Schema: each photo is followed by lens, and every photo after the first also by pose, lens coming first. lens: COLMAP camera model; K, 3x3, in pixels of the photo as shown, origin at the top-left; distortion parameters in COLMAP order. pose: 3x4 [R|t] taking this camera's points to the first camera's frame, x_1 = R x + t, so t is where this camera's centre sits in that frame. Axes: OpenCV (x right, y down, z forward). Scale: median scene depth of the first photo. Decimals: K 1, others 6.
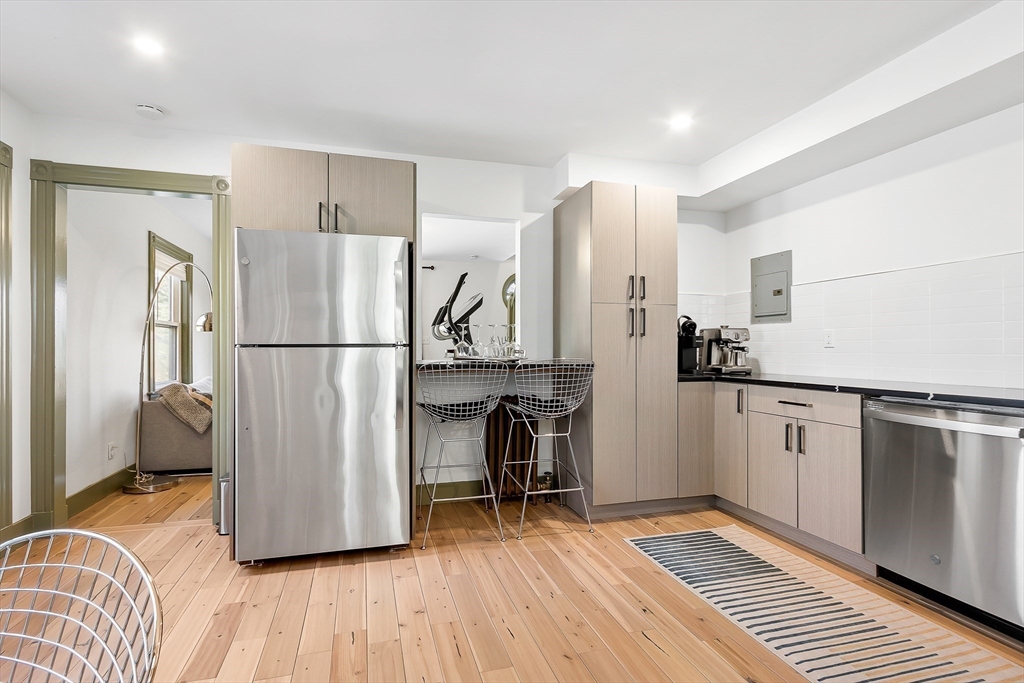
lens RADIAL K [[475.7, 0, 475.4], [0, 475.7, 345.9], [0, 0, 1]] dist [-0.000660, -0.002690]
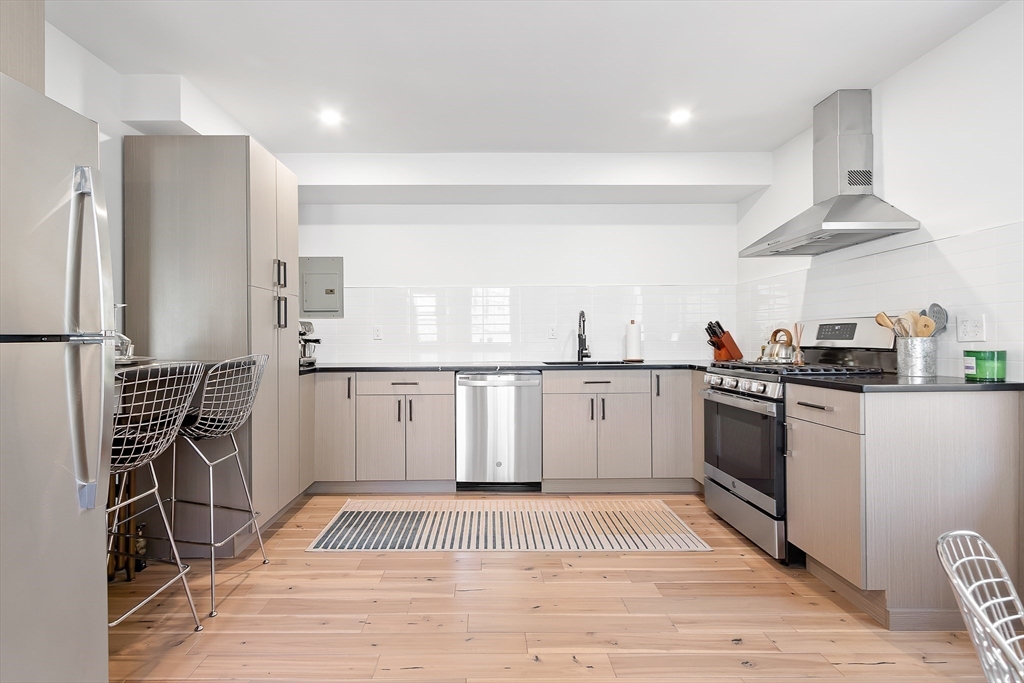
lens RADIAL K [[475.7, 0, 504.7], [0, 475.7, 339.1], [0, 0, 1]] dist [-0.000660, -0.002690]
pose [[0.222816, -0.002392, 0.974858, -0.502879], [-0.000099, 0.999997, 0.002476, -0.001570], [-0.974861, -0.000649, 0.222815, 0.436731]]
